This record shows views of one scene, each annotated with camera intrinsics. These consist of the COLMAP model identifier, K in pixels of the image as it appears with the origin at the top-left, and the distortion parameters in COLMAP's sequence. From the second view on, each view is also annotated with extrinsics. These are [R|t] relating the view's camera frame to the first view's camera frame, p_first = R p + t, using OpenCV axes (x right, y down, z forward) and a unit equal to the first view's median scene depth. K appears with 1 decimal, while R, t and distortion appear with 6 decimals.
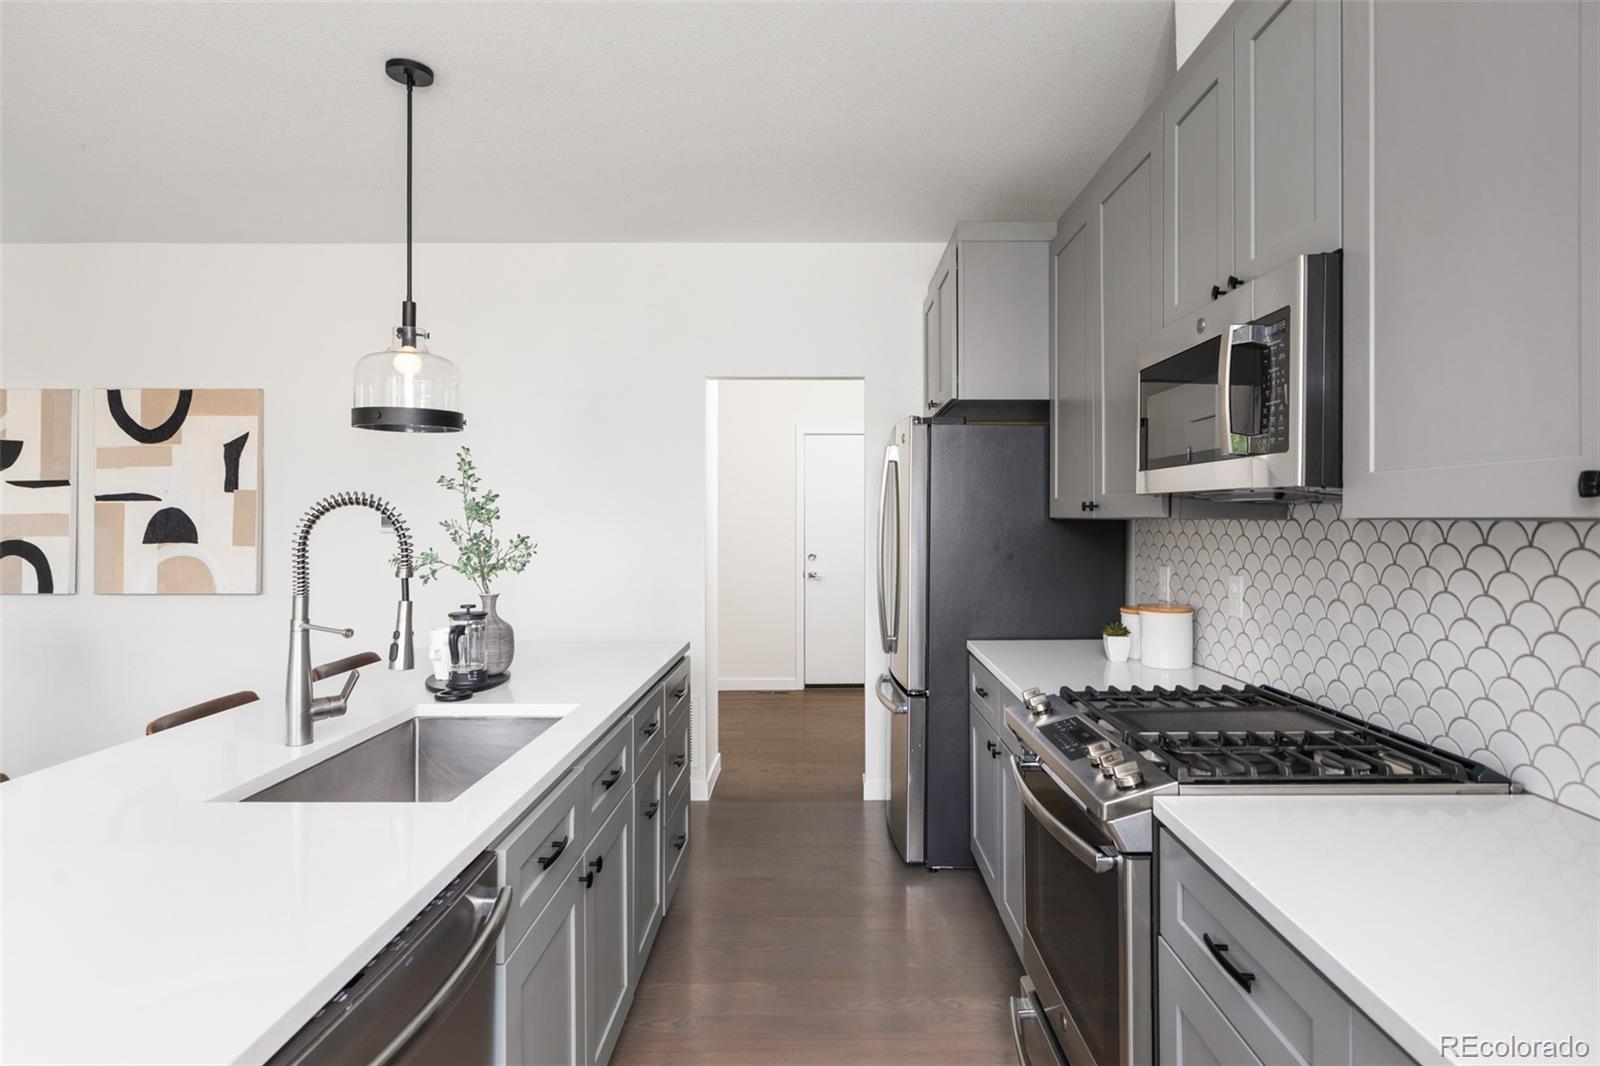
lens RADIAL K [[918.1, 0, 800.4], [0, 918.1, 527.0], [0, 0, 1]] dist [0.005236, 0.000660]
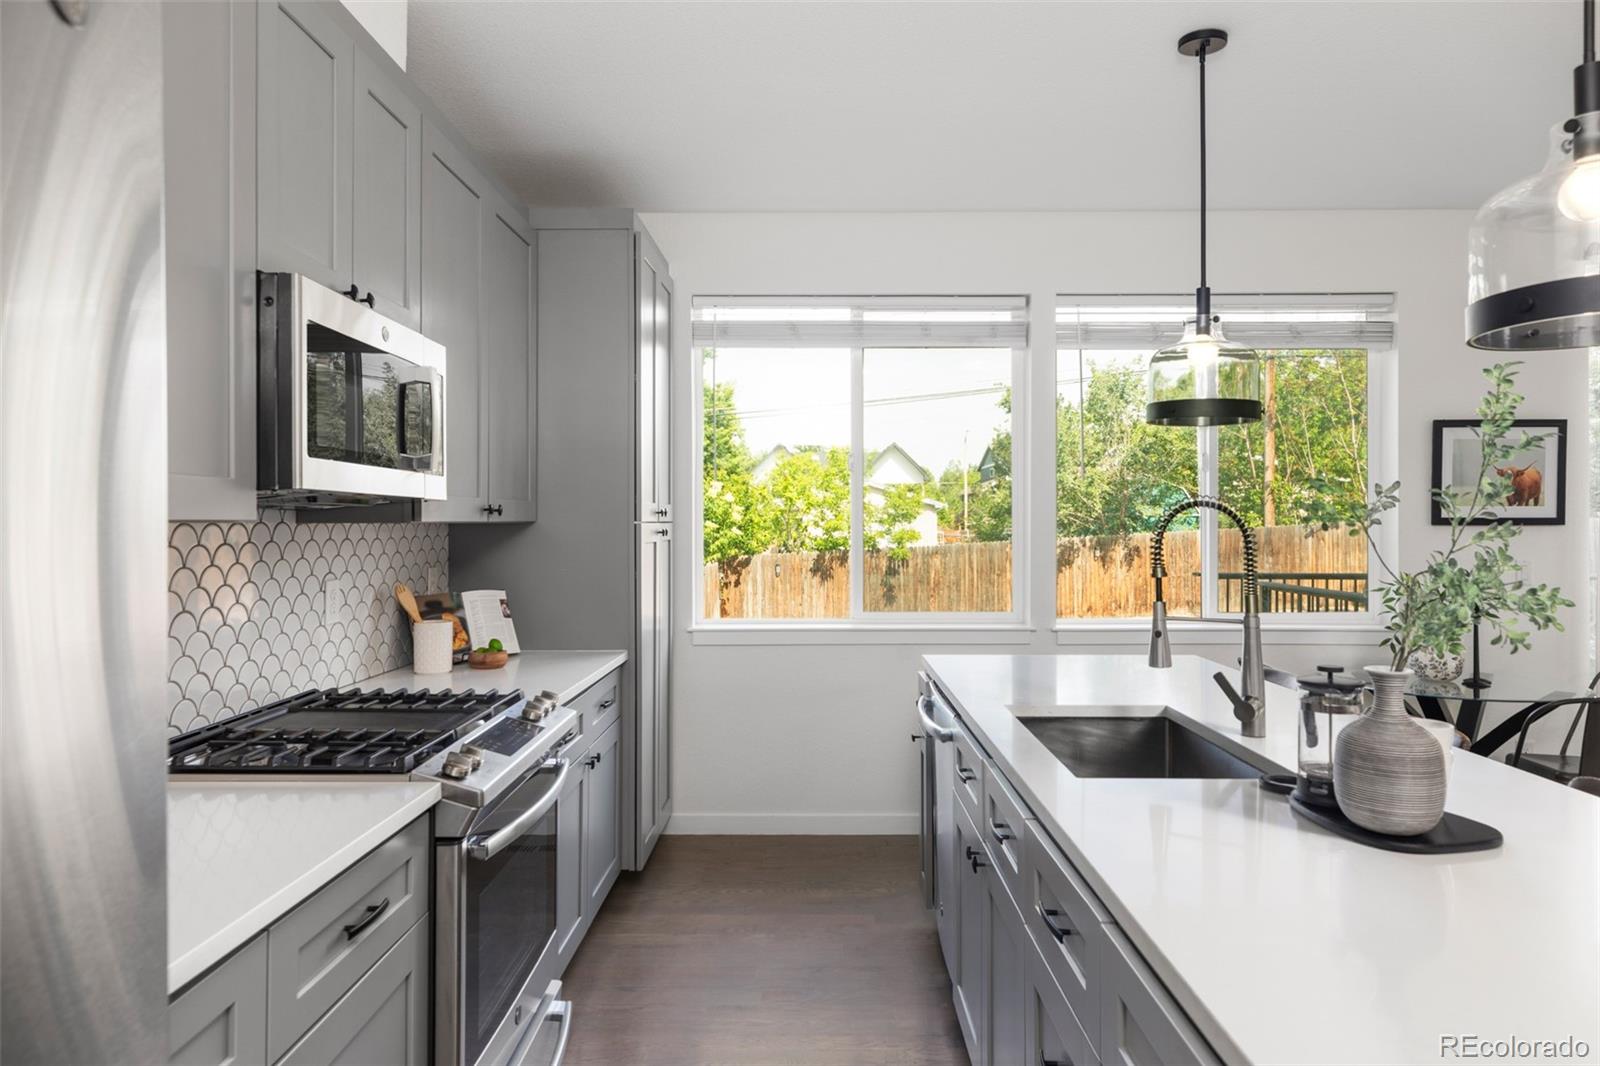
lens RADIAL K [[1045.4, 0, 800.8], [0, 1045.4, 524.5], [0, 0, 1]] dist [0.001409, 0.000661]
pose [[-0.999949, -0.001550, -0.010007, -0.015342], [-0.001600, 0.999986, 0.004957, -0.012598], [0.009999, 0.004973, -0.999938, 2.203336]]
